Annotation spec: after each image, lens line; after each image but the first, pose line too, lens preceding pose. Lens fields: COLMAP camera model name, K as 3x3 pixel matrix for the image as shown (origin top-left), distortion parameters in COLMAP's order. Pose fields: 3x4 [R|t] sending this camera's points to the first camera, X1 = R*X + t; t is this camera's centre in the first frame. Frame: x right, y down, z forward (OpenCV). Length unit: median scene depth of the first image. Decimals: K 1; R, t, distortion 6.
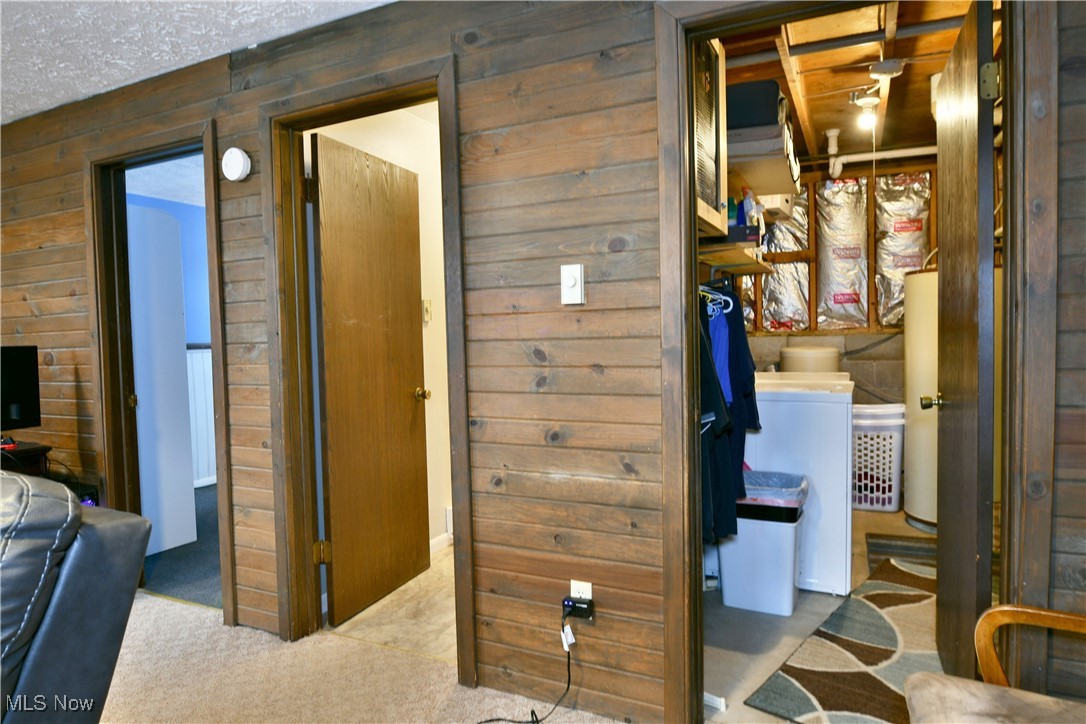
lens RADIAL K [[665.4, 0, 551.4], [0, 665.4, 356.8], [0, 0, 1]] dist [-0.010723, -0.005090]
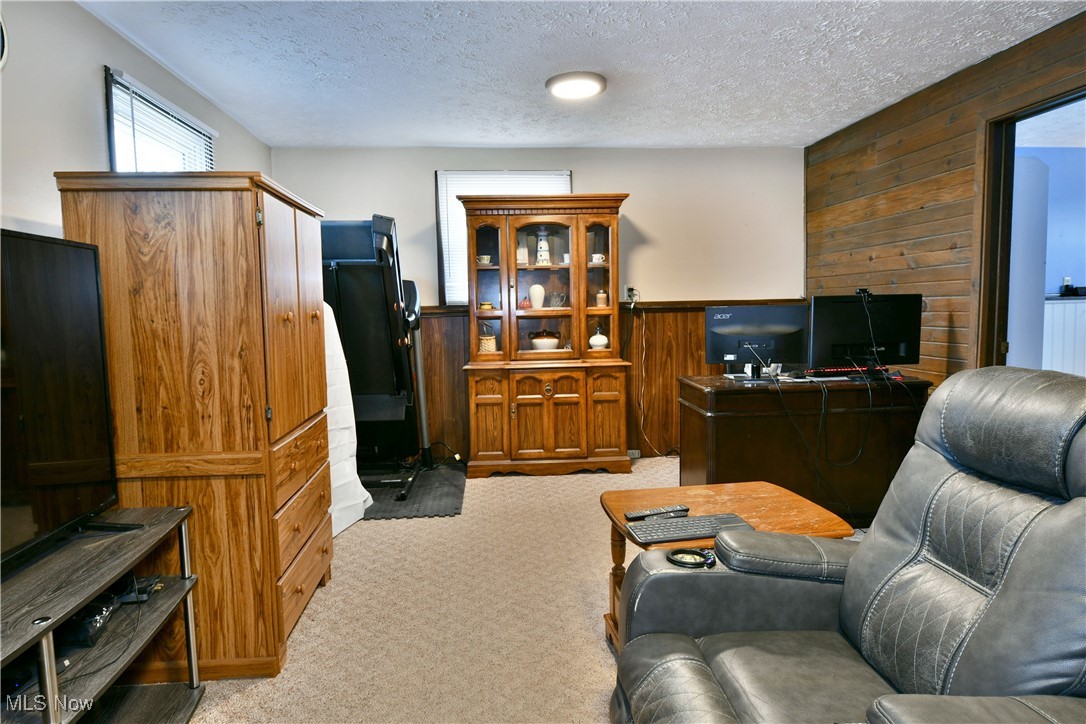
lens RADIAL K [[665.4, 0, 543.1], [0, 665.4, 358.1], [0, 0, 1]] dist [-0.010723, -0.005090]
pose [[0.516399, 0.086559, -0.851962, -0.125521], [-0.027738, 0.996047, 0.084385, 0.015570], [0.855899, -0.019944, 0.516759, -0.164837]]
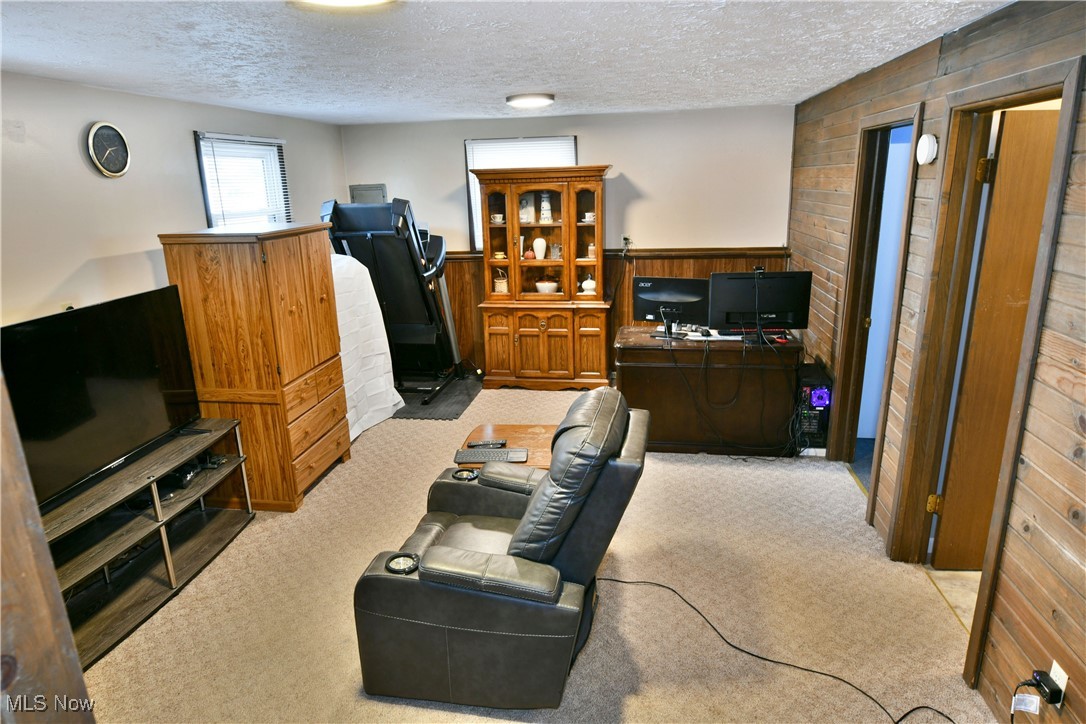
lens RADIAL K [[665.4, 0, 535.8], [0, 665.4, 364.5], [0, 0, 1]] dist [-0.010723, -0.005090]
pose [[0.296253, 0.273194, -0.915204, 0.365456], [-0.016042, 0.959507, 0.281226, -0.209262], [0.954975, -0.068633, 0.288639, 0.038425]]
